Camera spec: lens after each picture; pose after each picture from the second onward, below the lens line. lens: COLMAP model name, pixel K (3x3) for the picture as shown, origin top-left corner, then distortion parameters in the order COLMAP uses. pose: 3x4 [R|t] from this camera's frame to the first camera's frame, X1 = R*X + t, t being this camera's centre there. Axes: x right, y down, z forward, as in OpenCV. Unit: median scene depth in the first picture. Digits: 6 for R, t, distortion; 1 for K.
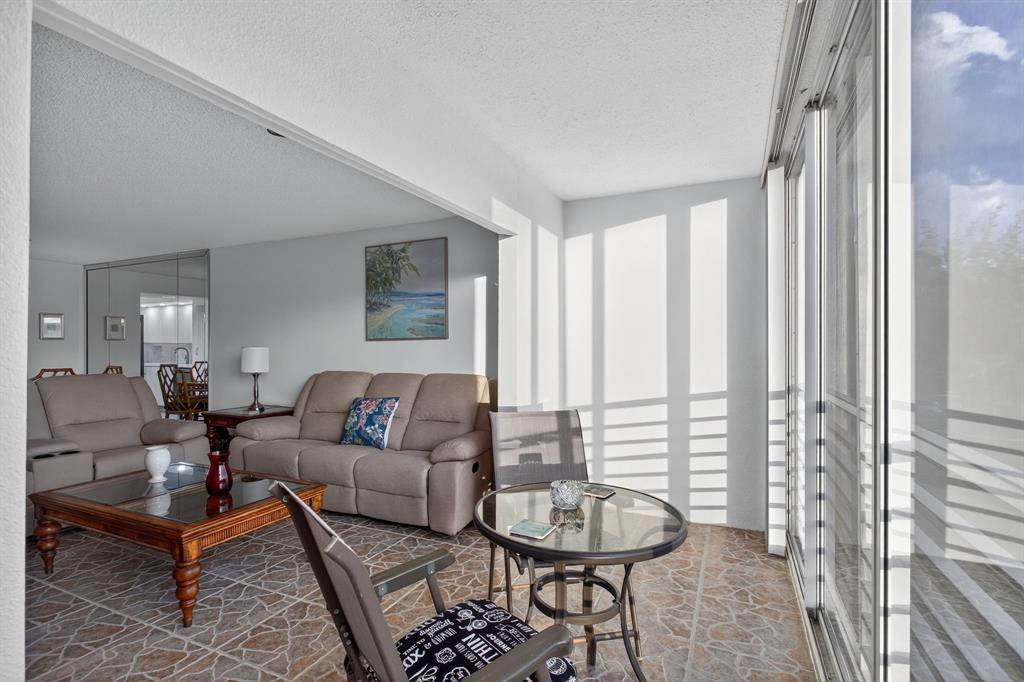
lens RADIAL K [[493.7, 0, 508.6], [0, 493.7, 340.3], [0, 0, 1]] dist [-0.006172, -0.001648]
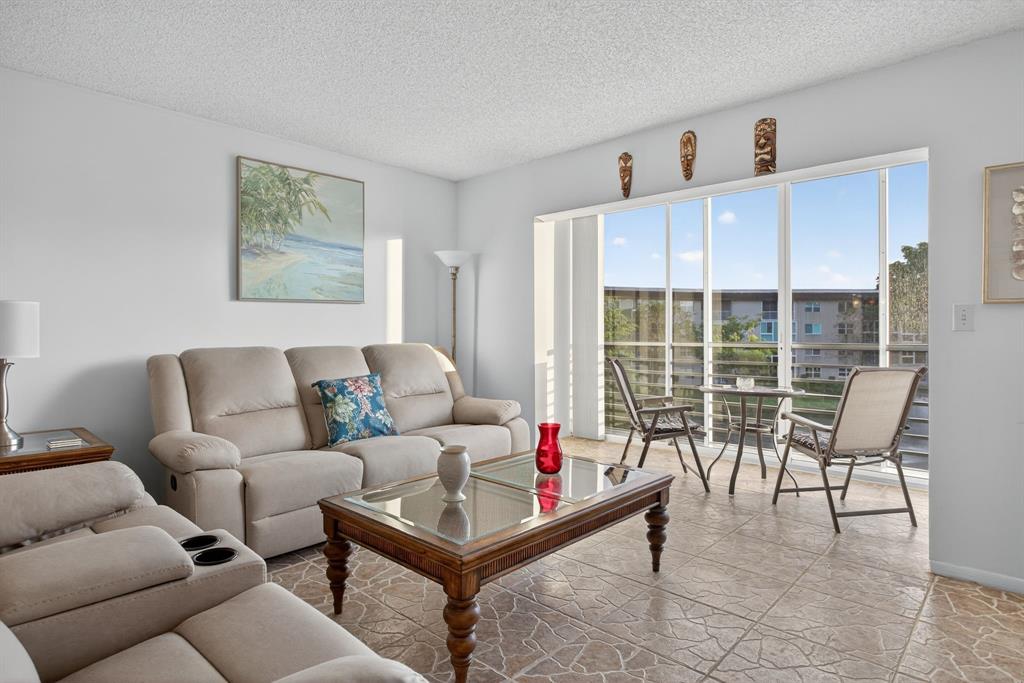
lens RADIAL K [[562.1, 0, 503.1], [0, 562.1, 330.6], [0, 0, 1]] dist [-0.004147, -0.001044]
pose [[0.327380, -0.000116, 0.944893, -0.943263], [-0.010830, 0.999934, 0.003875, 0.036154], [-0.944831, -0.011502, 0.327357, 0.462810]]
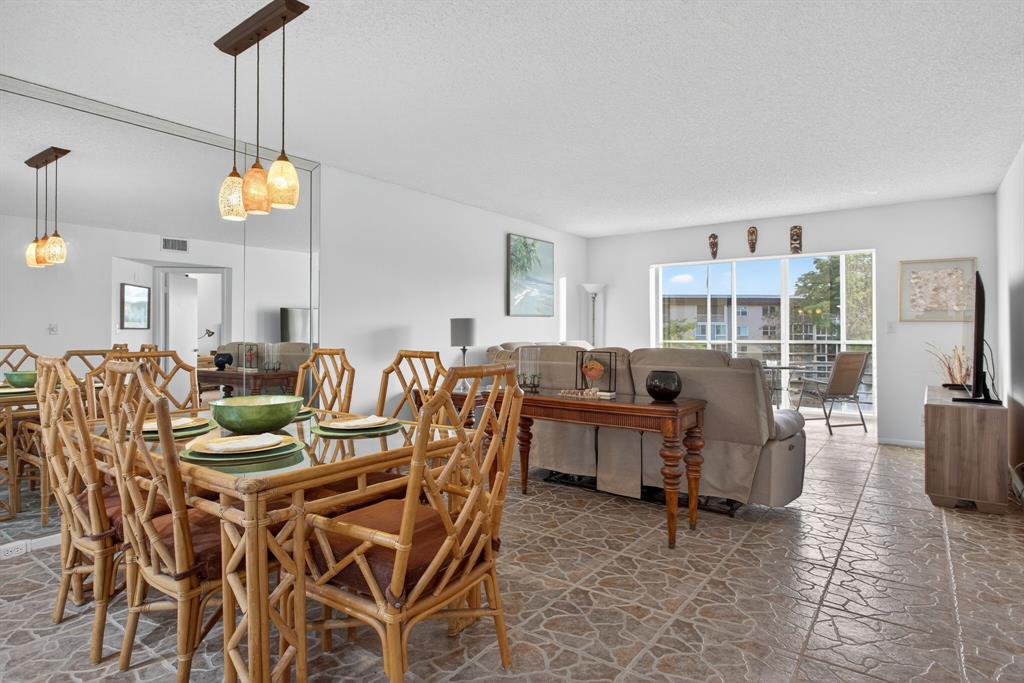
lens RADIAL K [[562.1, 0, 513.6], [0, 562.1, 324.8], [0, 0, 1]] dist [-0.004147, -0.001044]
pose [[0.202482, 0.013086, 0.979199, -1.671982], [-0.010272, 0.999884, -0.011238, 0.037615], [-0.979232, -0.007783, 0.202593, 0.787420]]
